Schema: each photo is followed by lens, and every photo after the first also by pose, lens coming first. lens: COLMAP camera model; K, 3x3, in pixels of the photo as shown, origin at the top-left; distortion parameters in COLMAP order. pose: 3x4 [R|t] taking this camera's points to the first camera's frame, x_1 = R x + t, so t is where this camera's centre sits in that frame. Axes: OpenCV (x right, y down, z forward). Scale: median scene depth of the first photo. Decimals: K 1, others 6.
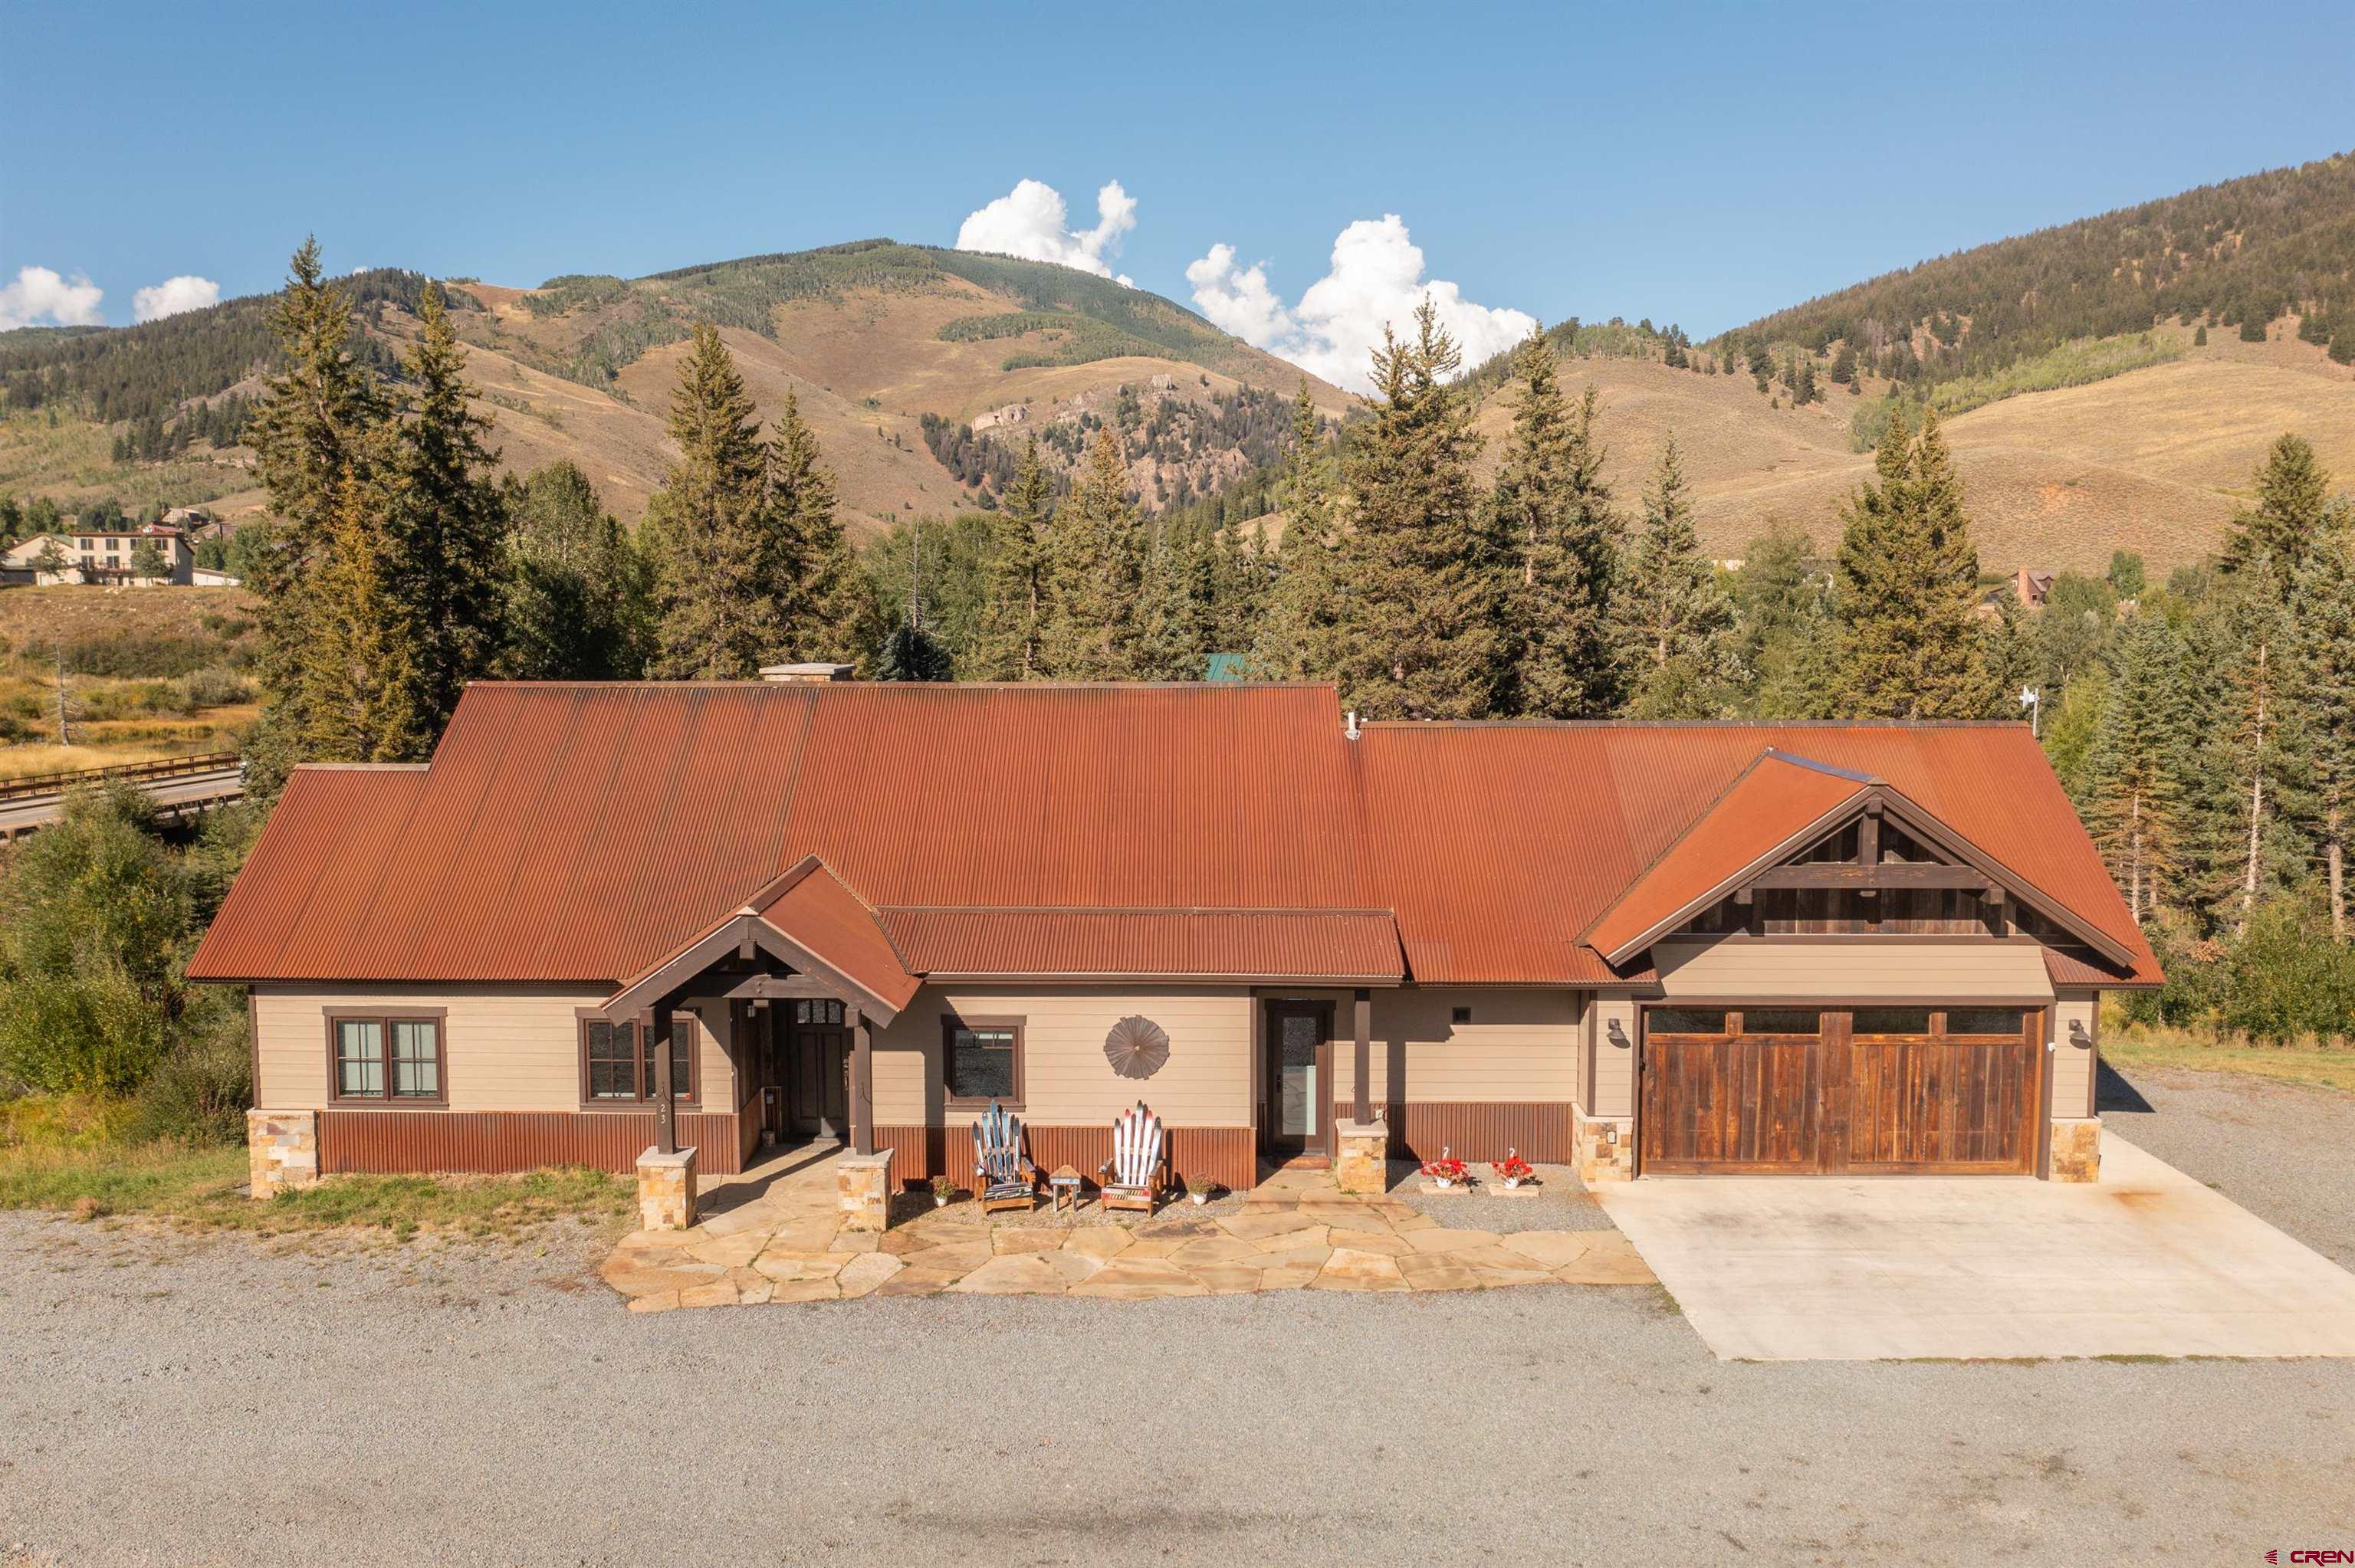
lens RADIAL K [[1979.5, 0, 1122.5], [0, 1979.5, 778.9], [0, 0, 1]] dist [-0.023932, 0.020761]
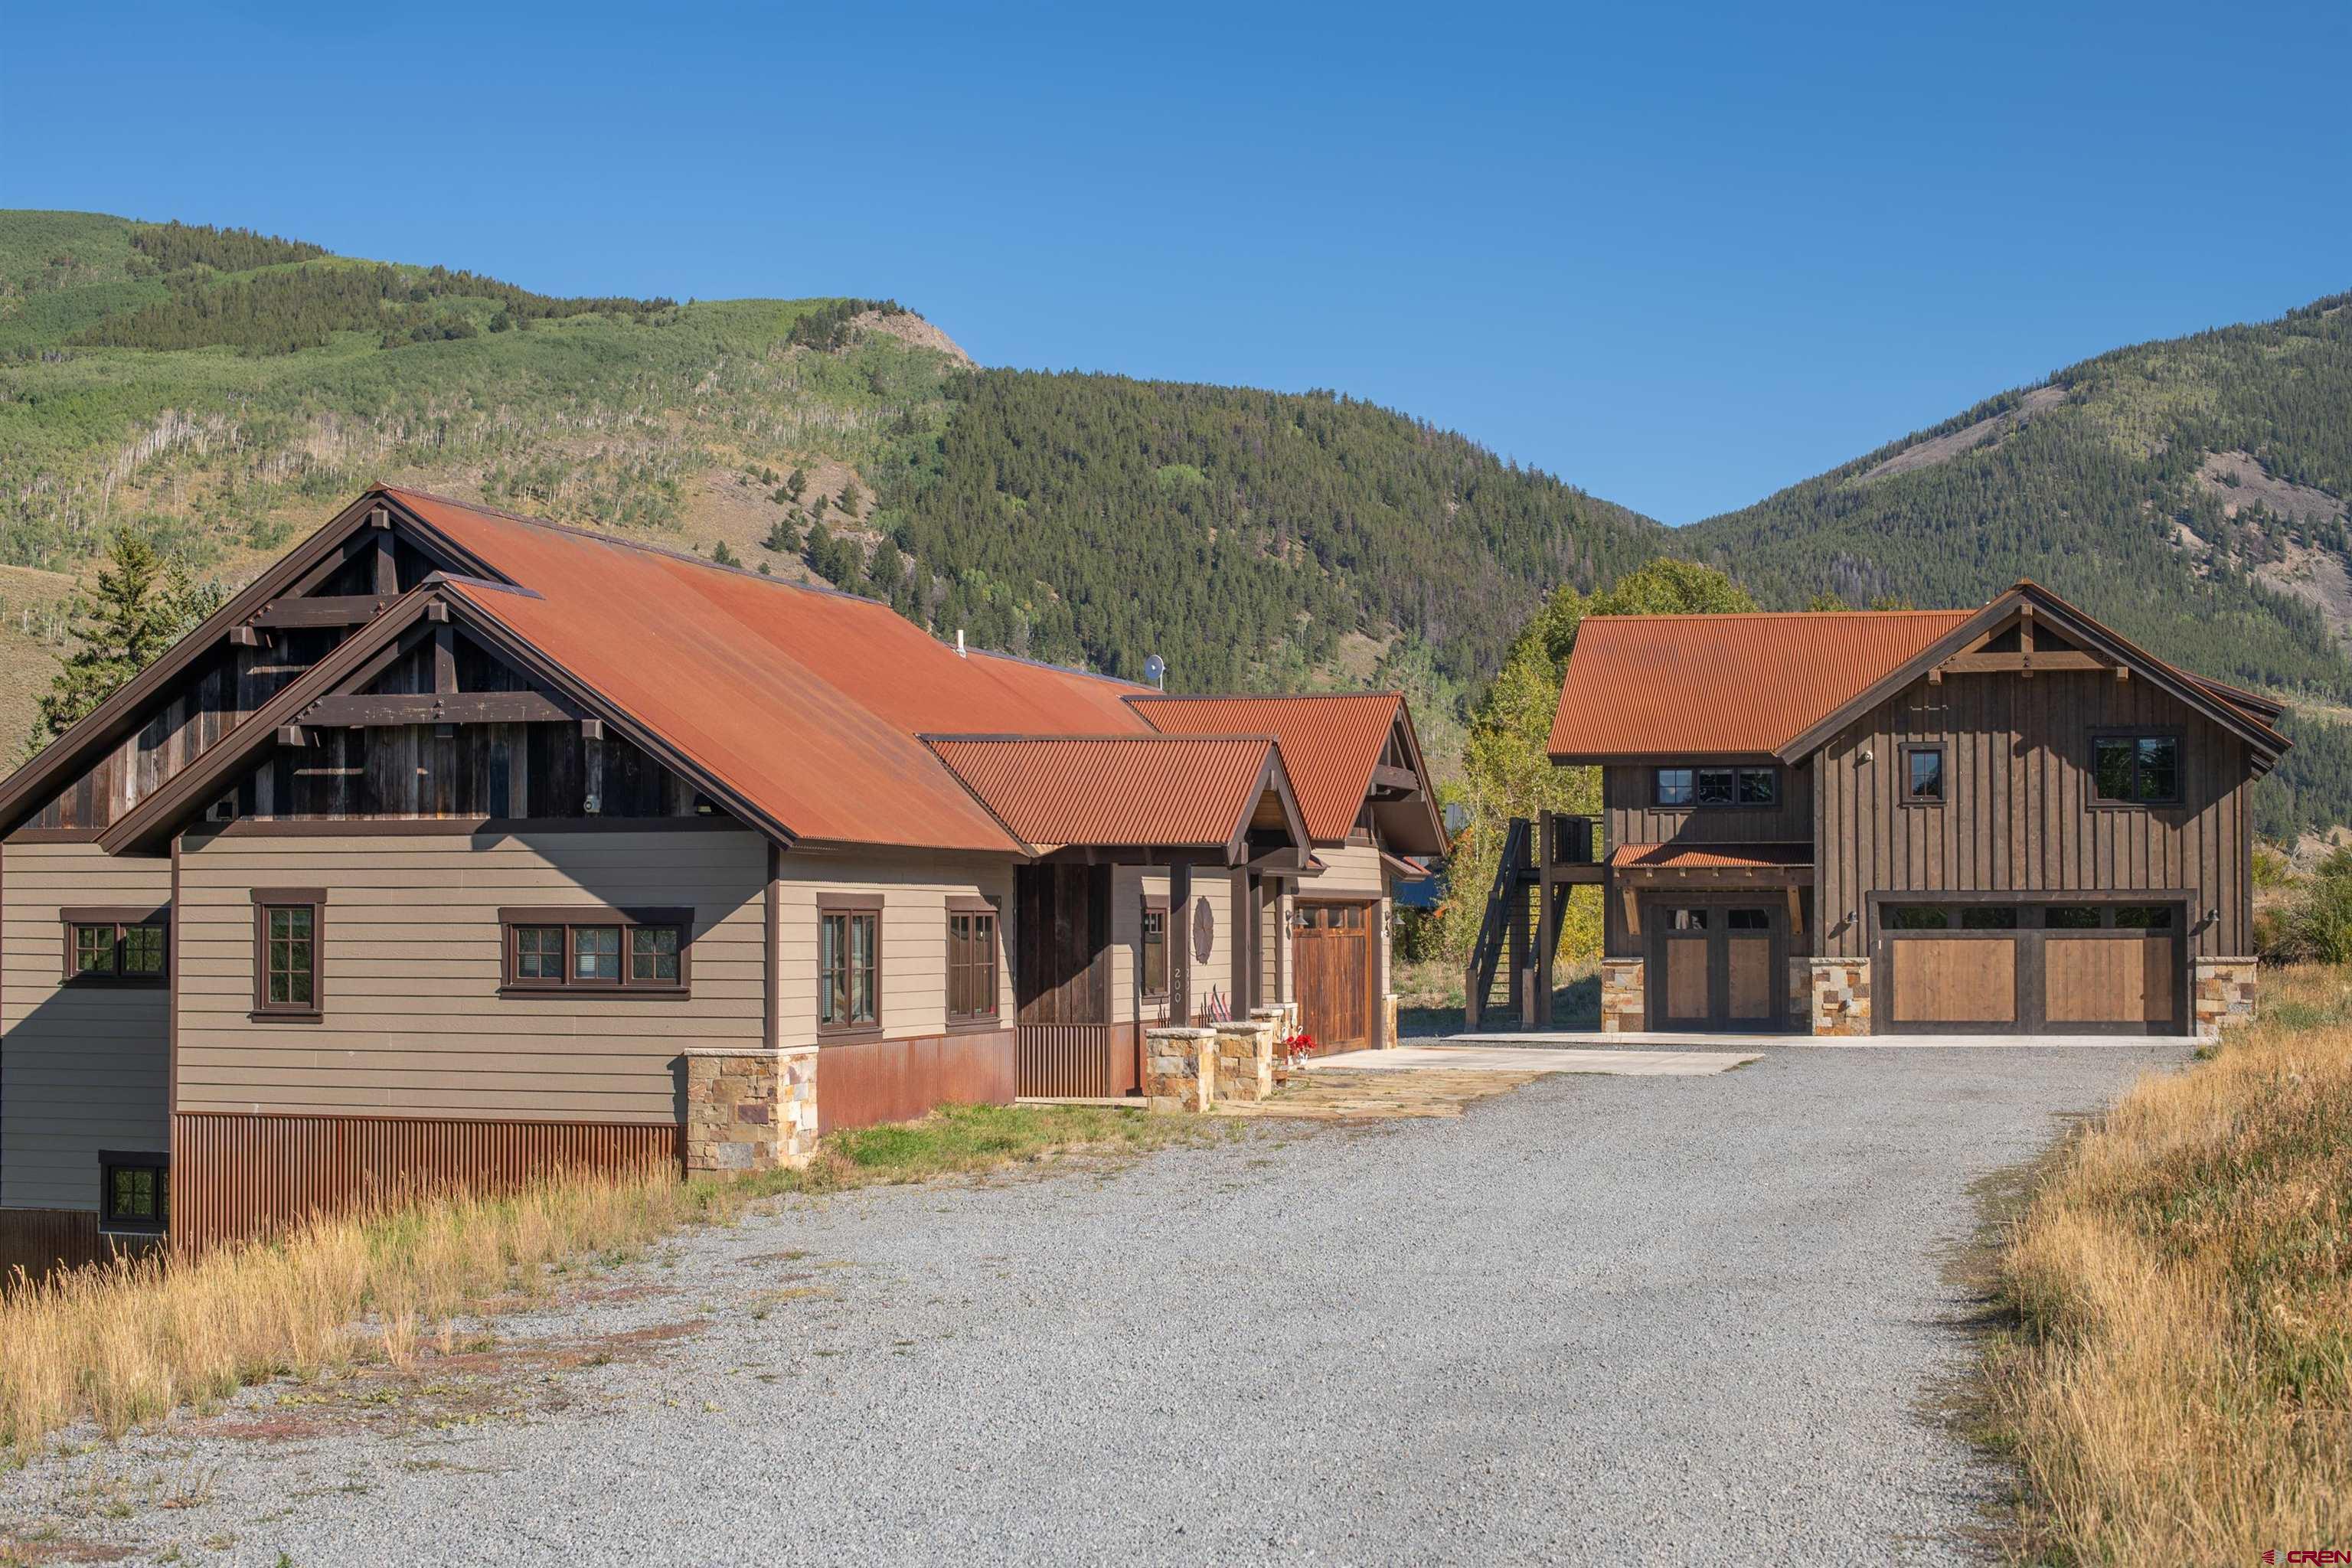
lens RADIAL K [[3471.0, 0, 1171.5], [0, 3471.0, 781.2], [0, 0, 1]] dist [-0.123265, 0.000000]
pose [[0.265869, 0.040808, 0.963145, -1.558851], [0.087131, 0.993997, -0.066167, 0.167886], [-0.960064, 0.101511, 0.260717, 0.553360]]
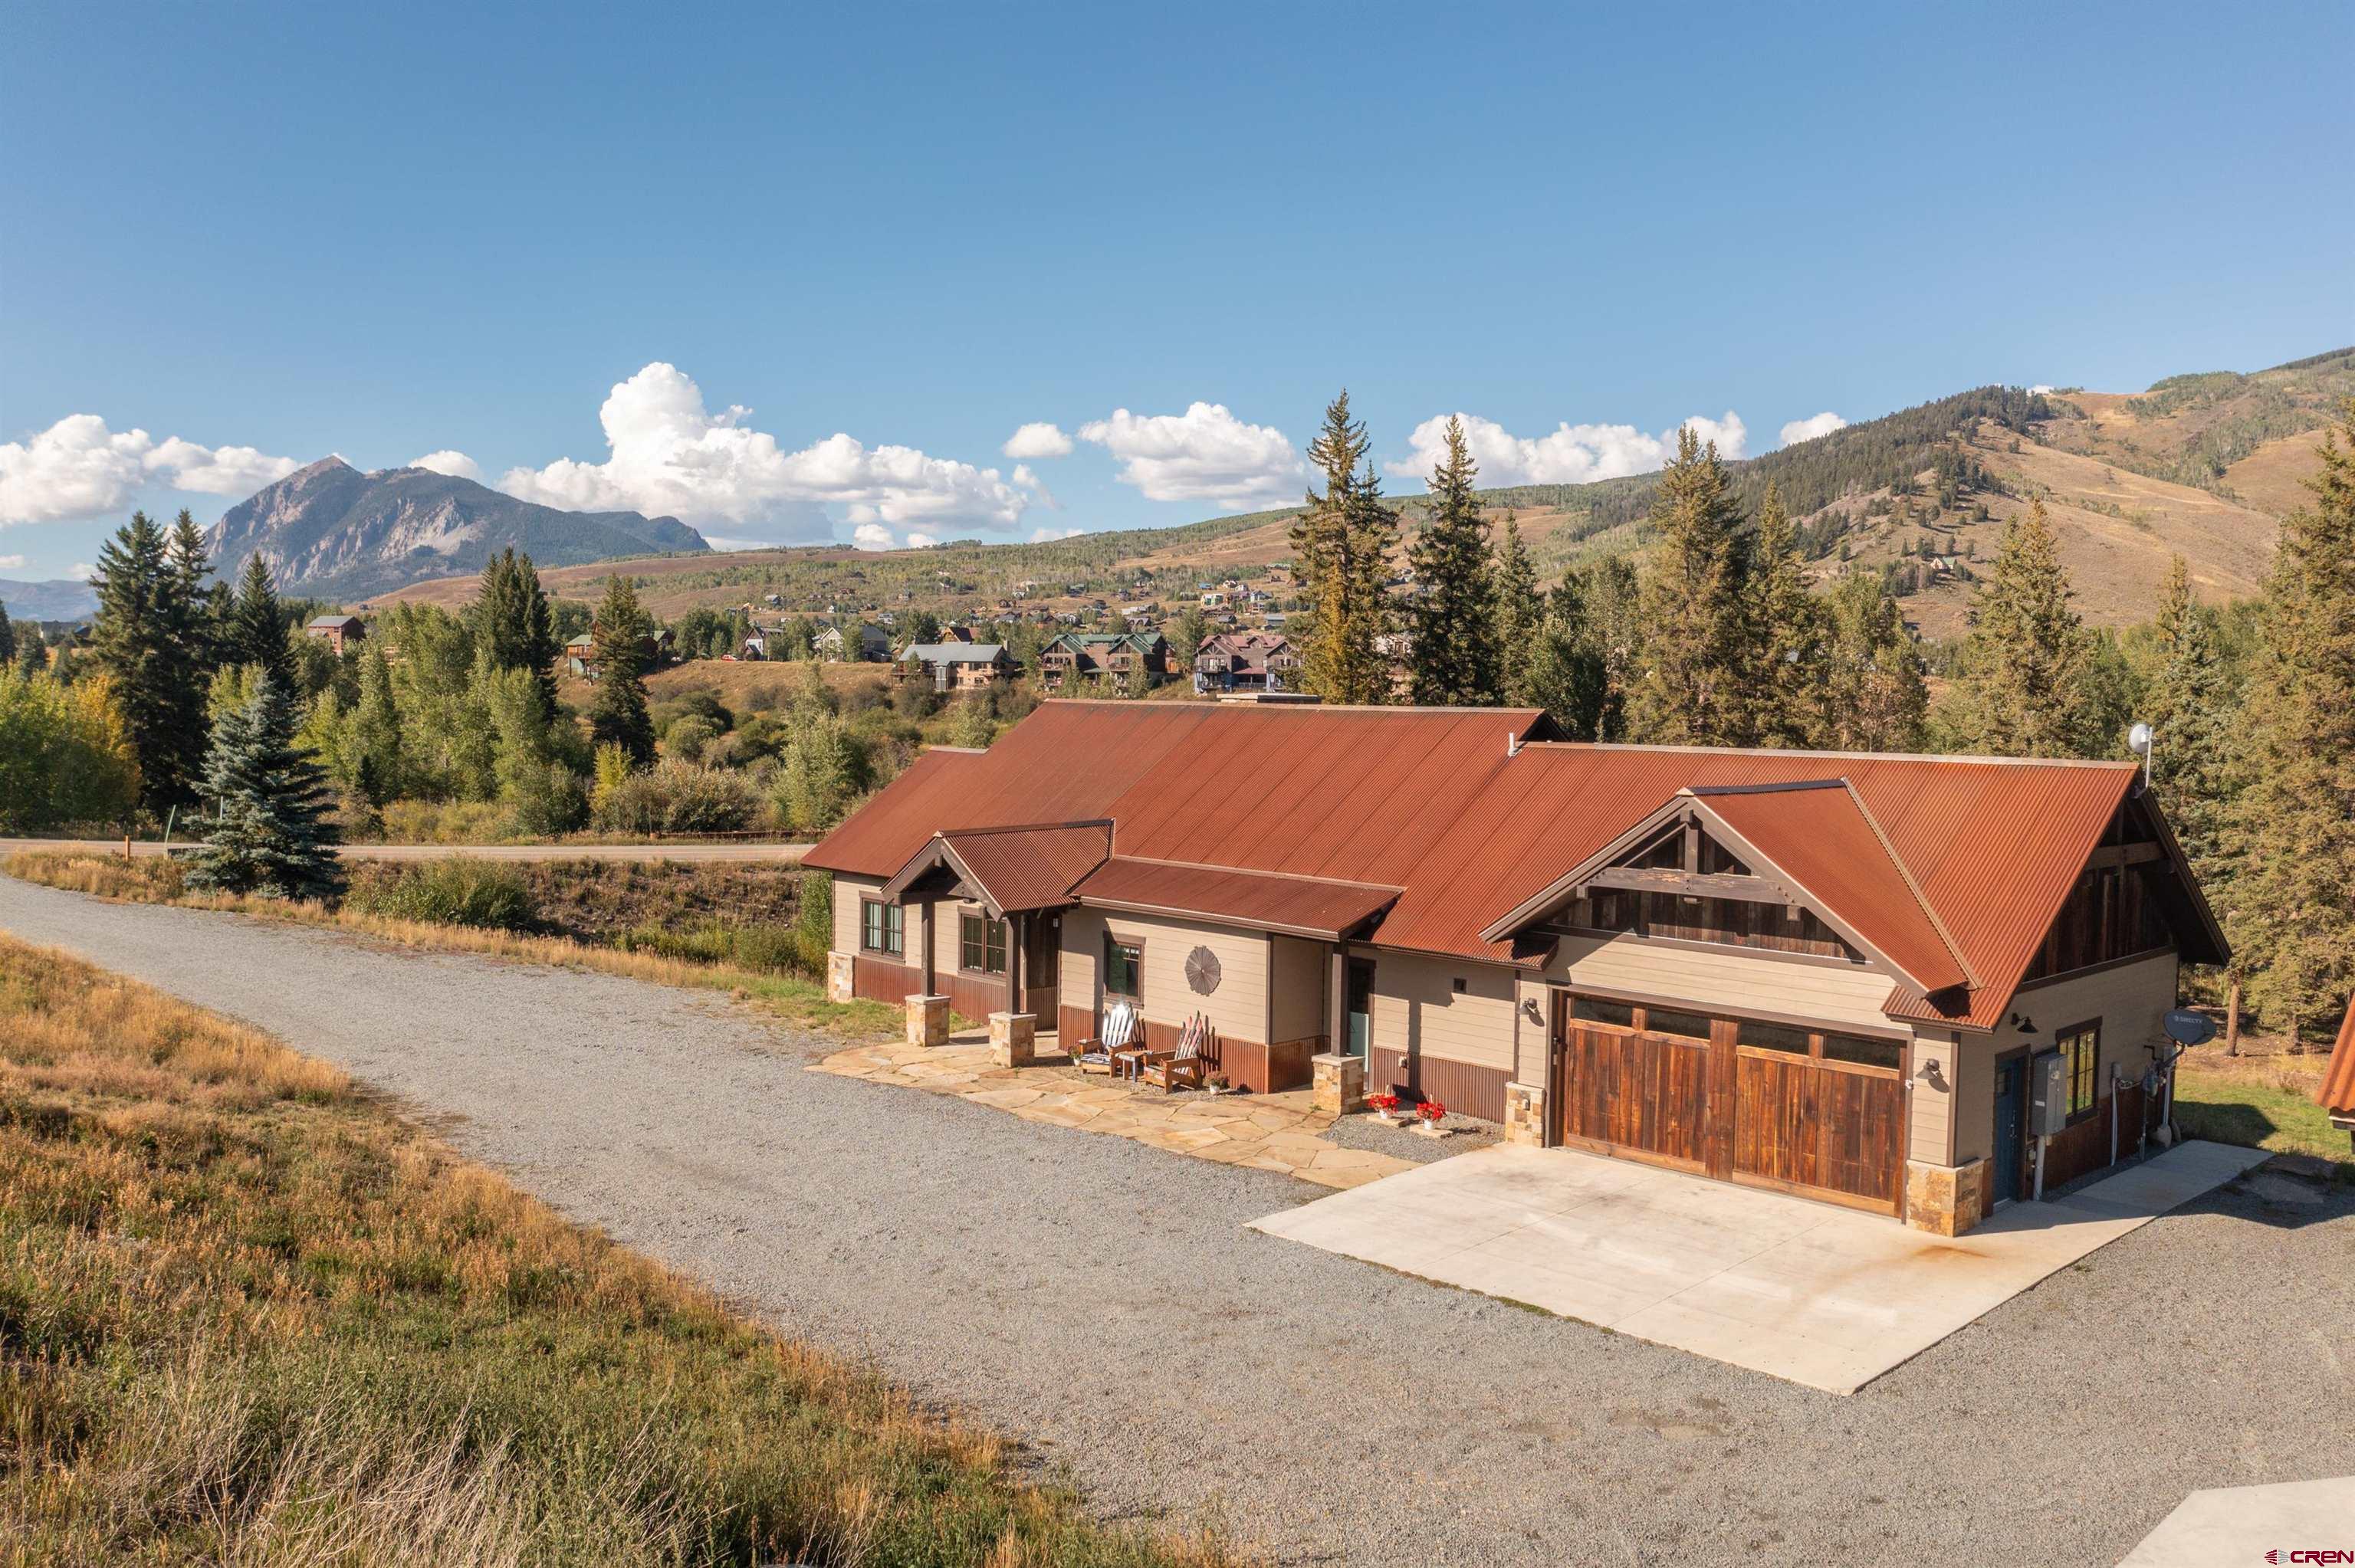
lens RADIAL K [[1855.0, 0, 1186.6], [0, 1855.0, 777.3], [0, 0, 1]] dist [-0.008482, 0.002333]
pose [[0.721066, 0.044434, -0.691440, 0.818297], [-0.077979, 0.996806, -0.017262, 0.029081], [0.688464, 0.066365, 0.722228, 0.092608]]
